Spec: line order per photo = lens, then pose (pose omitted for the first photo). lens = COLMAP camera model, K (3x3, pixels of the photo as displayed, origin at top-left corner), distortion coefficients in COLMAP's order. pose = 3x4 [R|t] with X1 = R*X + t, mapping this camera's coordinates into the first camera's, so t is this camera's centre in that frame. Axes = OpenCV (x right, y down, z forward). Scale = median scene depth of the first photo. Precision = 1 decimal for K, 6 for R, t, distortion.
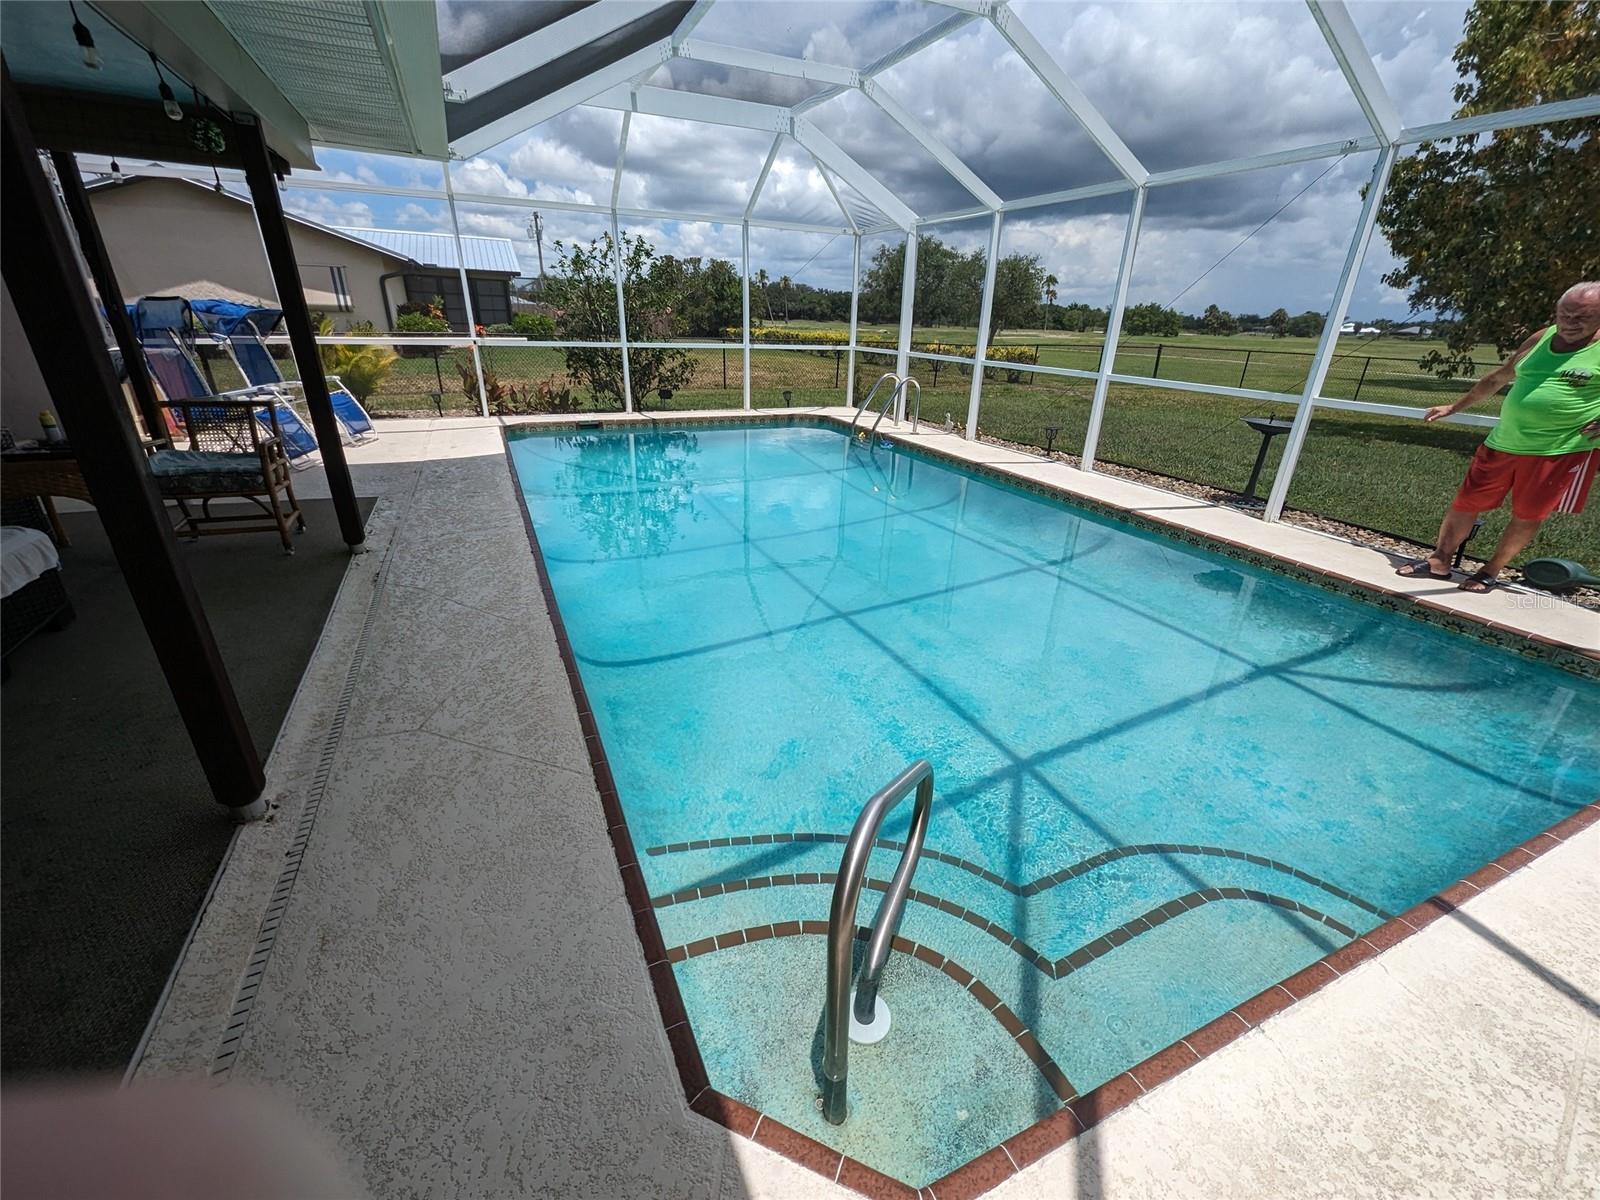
lens RADIAL K [[664.3, 0, 799.9], [0, 664.3, 612.0], [0, 0, 1]] dist [0.000186, 0.000027]
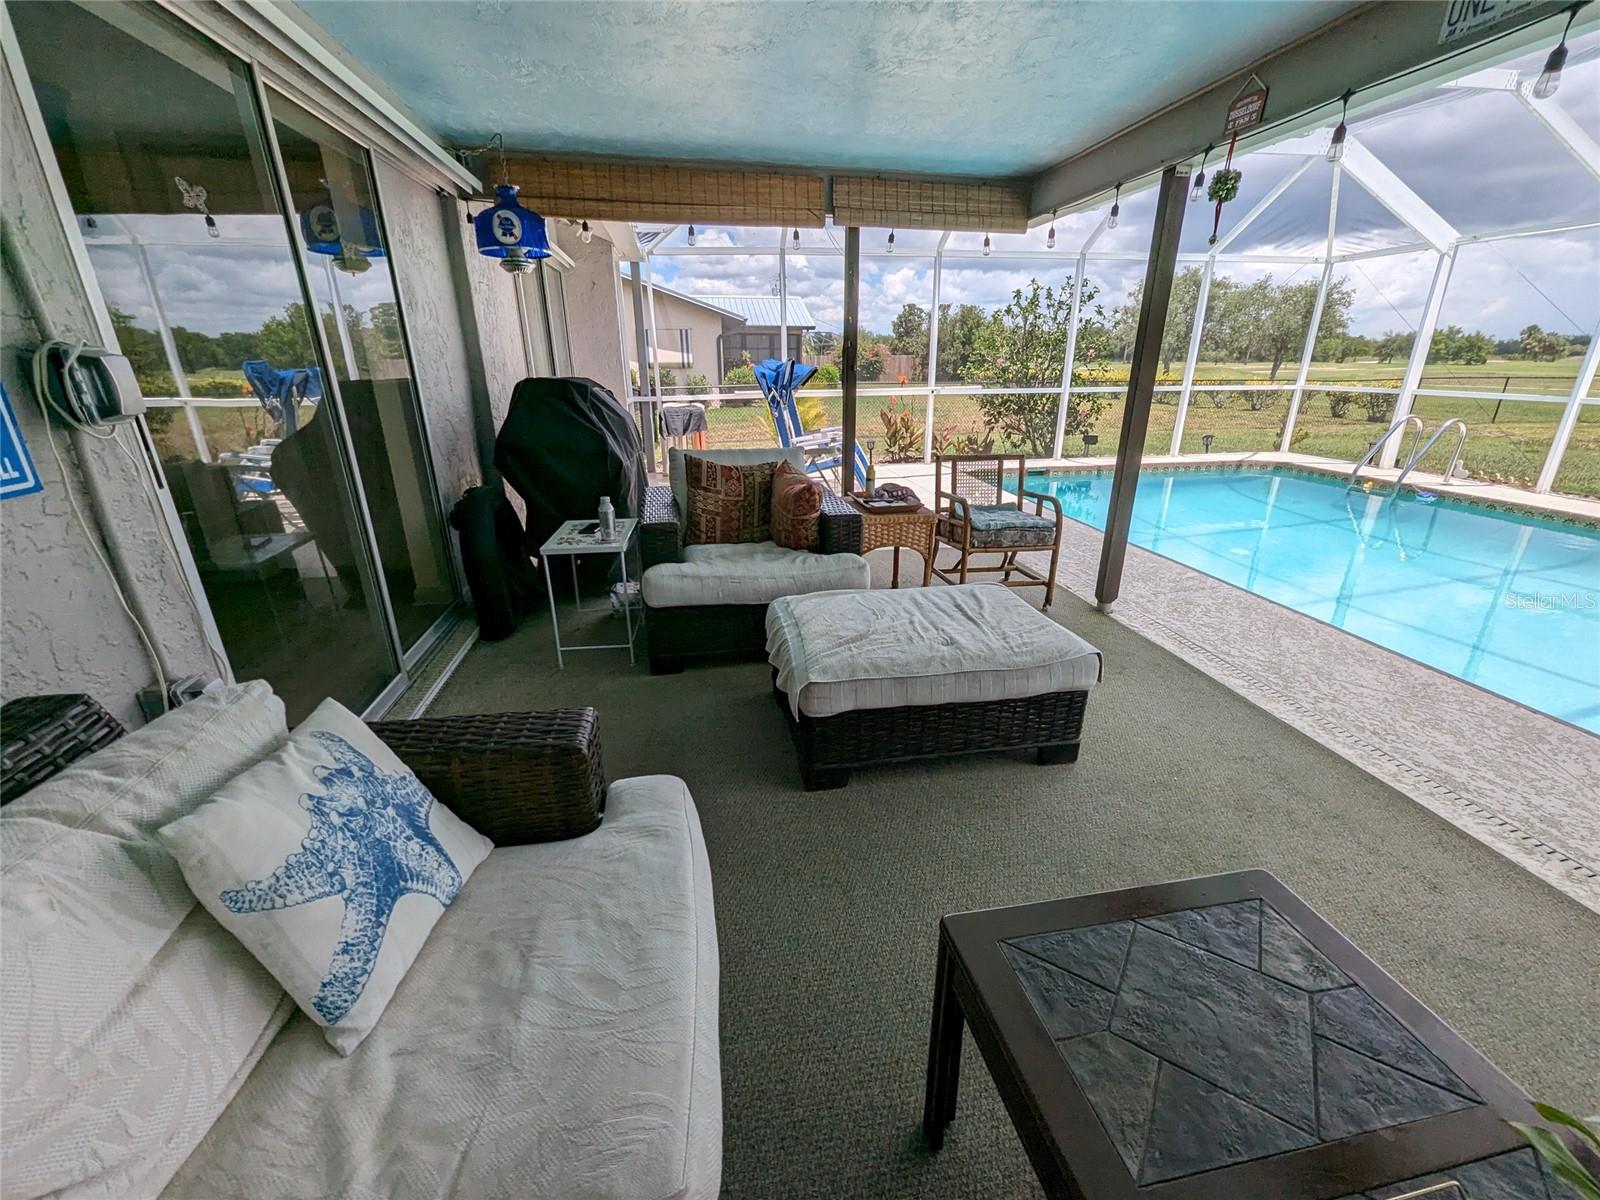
lens RADIAL K [[664.3, 0, 799.9], [0, 664.3, 612.0], [0, 0, 1]] dist [0.000186, 0.000027]
pose [[0.963353, 0.062126, -0.260943, -0.795880], [-0.077133, 0.995881, -0.047658, -0.009145], [0.256908, 0.066039, 0.964177, -0.025321]]
